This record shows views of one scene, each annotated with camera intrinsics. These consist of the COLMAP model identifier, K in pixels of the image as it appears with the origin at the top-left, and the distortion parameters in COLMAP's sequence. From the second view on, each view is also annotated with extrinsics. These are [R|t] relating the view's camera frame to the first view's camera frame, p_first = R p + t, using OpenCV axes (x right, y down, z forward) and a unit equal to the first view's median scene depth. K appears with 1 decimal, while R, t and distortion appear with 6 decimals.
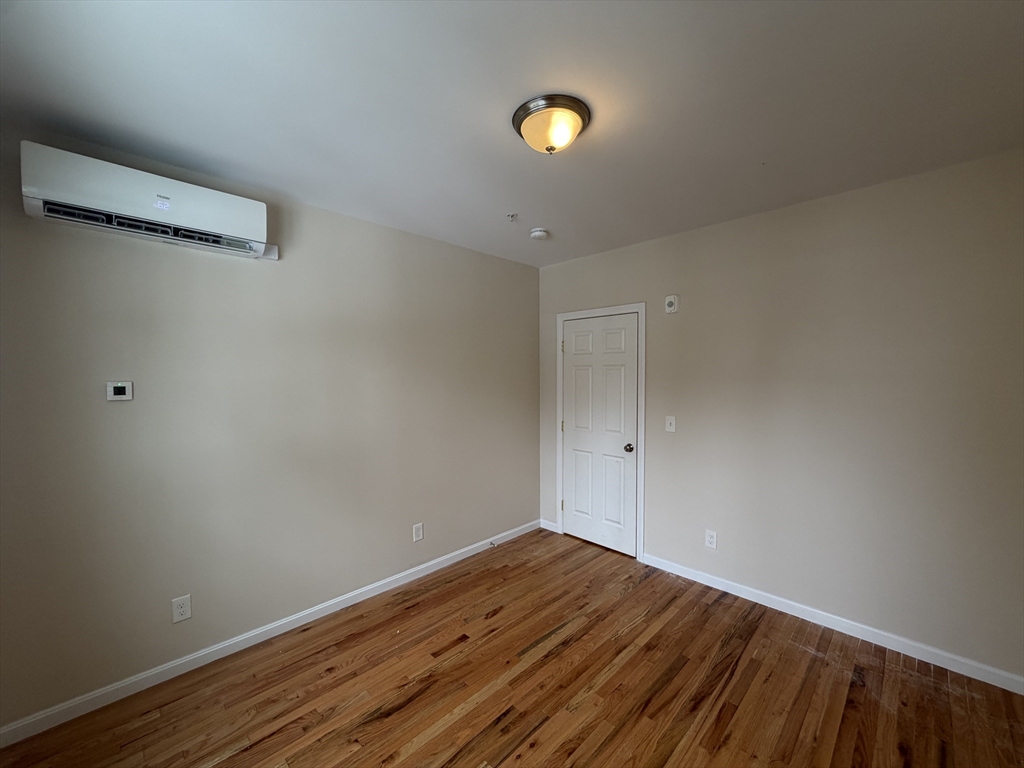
lens RADIAL K [[406.8, 0, 507.0], [0, 406.8, 383.9], [0, 0, 1]] dist [0.000428, -0.000158]
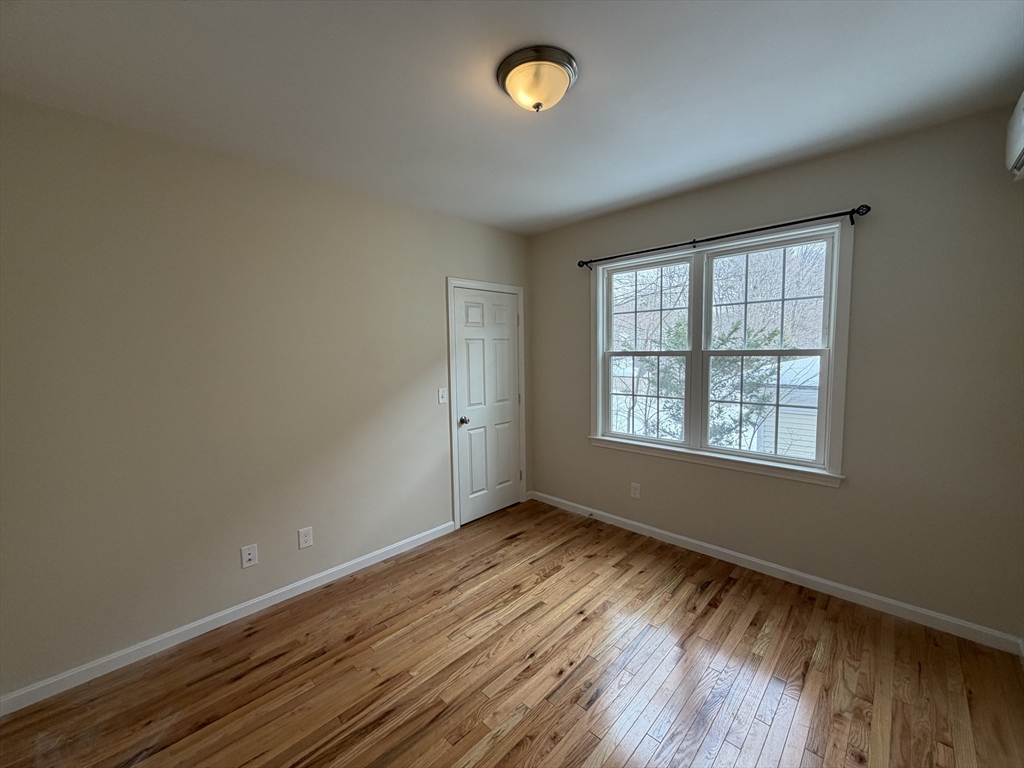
lens RADIAL K [[411.1, 0, 505.3], [0, 411.1, 387.1], [0, 0, 1]] dist [0.000610, 0.000066]
pose [[-0.999784, 0.020563, -0.002970, 0.179372], [0.020053, 0.992451, 0.120992, -0.037610], [0.005435, 0.120906, -0.992649, 1.790257]]
